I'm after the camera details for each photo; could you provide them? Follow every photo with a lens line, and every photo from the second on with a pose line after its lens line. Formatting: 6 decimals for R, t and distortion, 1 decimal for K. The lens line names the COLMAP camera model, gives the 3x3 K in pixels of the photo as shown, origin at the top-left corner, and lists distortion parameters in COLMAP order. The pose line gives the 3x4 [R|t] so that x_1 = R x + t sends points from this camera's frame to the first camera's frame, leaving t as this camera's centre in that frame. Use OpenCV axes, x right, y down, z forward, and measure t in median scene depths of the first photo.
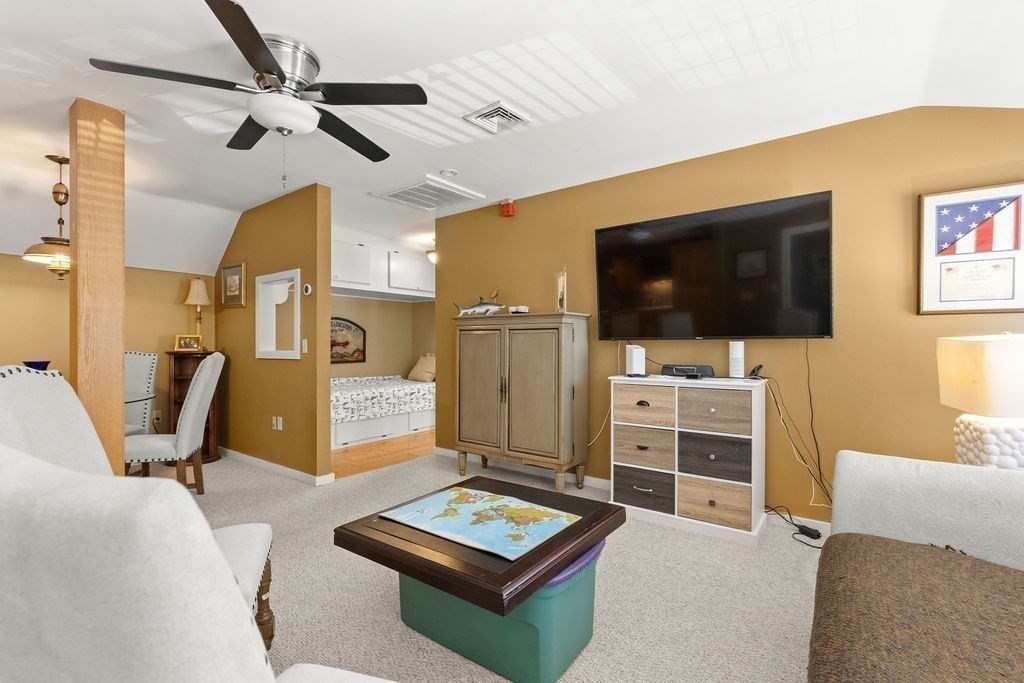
lens RADIAL K [[468.1, 0, 515.9], [0, 468.1, 344.9], [0, 0, 1]] dist [0.002166, 0.000545]
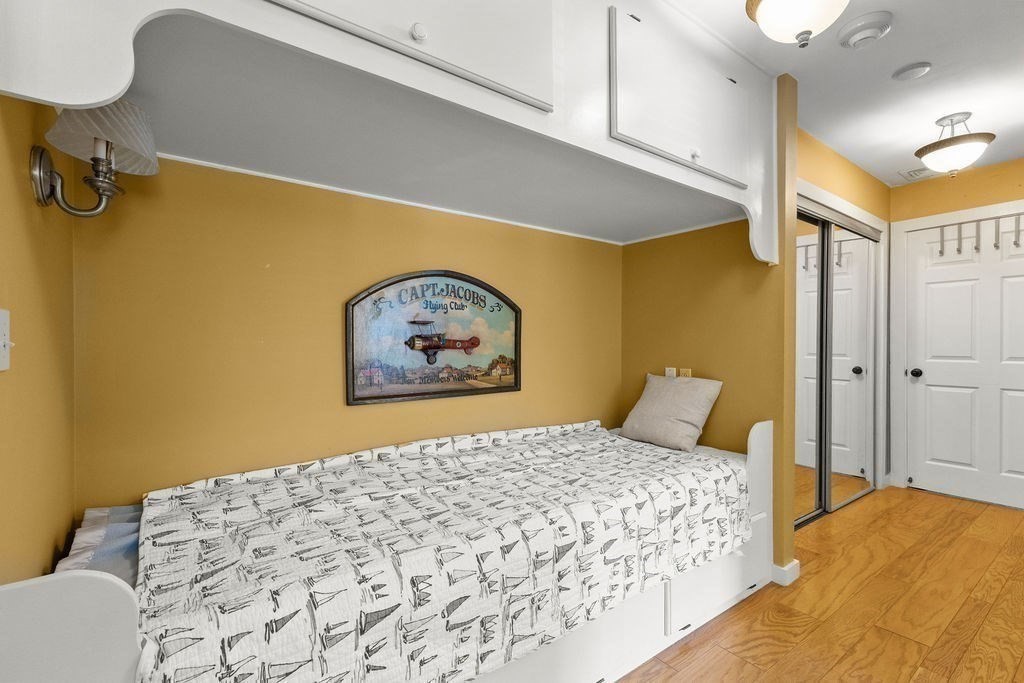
lens RADIAL K [[468.1, 0, 514.8], [0, 468.1, 345.9], [0, 0, 1]] dist [0.002166, 0.000545]
pose [[0.958962, 0.000752, -0.283532, -0.224283], [0.000057, 0.999996, 0.002845, -0.001490], [0.283533, -0.002744, 0.958959, 0.652693]]
